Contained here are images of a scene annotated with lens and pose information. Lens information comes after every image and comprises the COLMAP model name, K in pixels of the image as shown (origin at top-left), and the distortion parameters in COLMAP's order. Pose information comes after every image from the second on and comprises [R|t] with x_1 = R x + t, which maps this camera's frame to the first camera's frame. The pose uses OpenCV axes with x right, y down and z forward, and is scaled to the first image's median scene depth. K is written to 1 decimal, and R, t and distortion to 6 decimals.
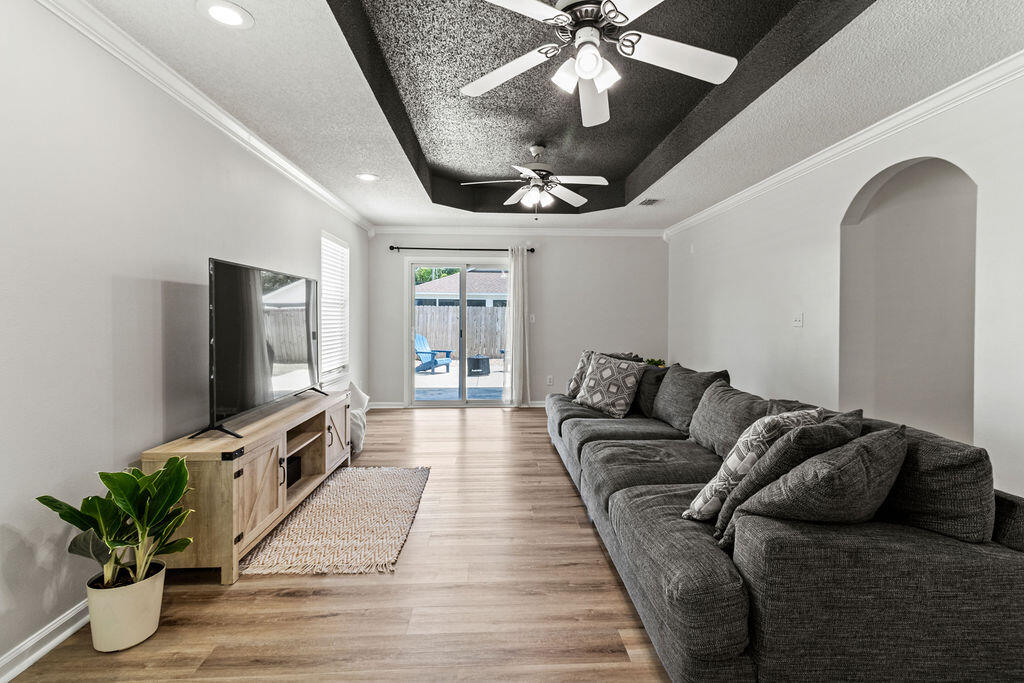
lens RADIAL K [[470.8, 0, 517.9], [0, 470.8, 325.0], [0, 0, 1]] dist [0.002964, 0.000849]
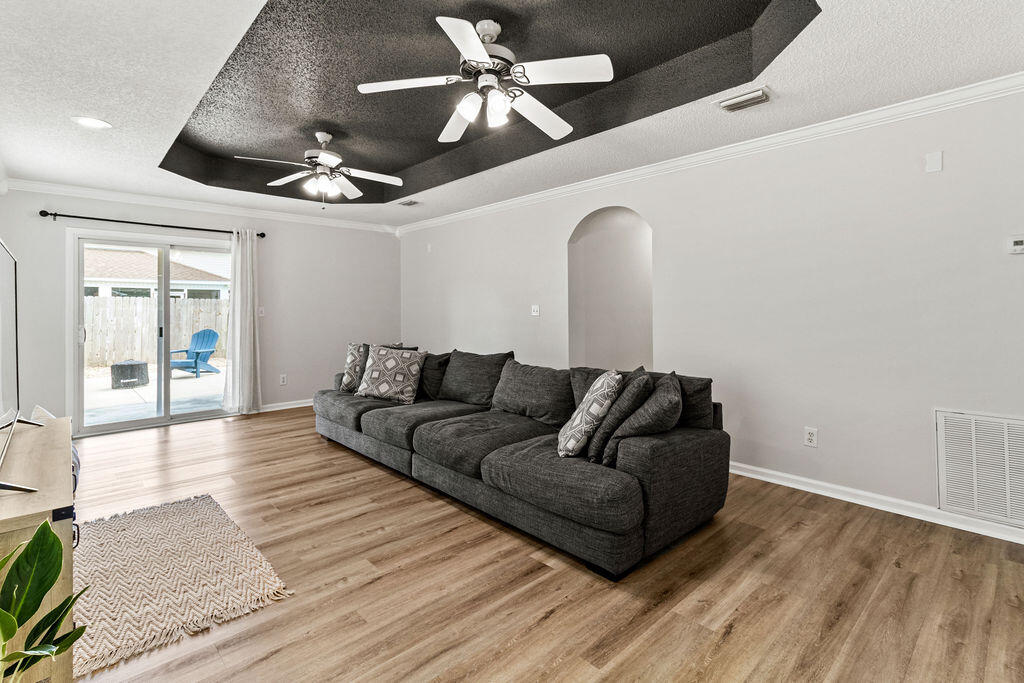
lens RADIAL K [[480.3, 0, 510.3], [0, 480.3, 307.4], [0, 0, 1]] dist [0.004242, 0.000492]
pose [[0.770050, -0.004960, 0.637964, -0.295950], [0.017011, 0.999774, -0.012760, -0.003808], [-0.637756, 0.020678, 0.769960, 0.008053]]
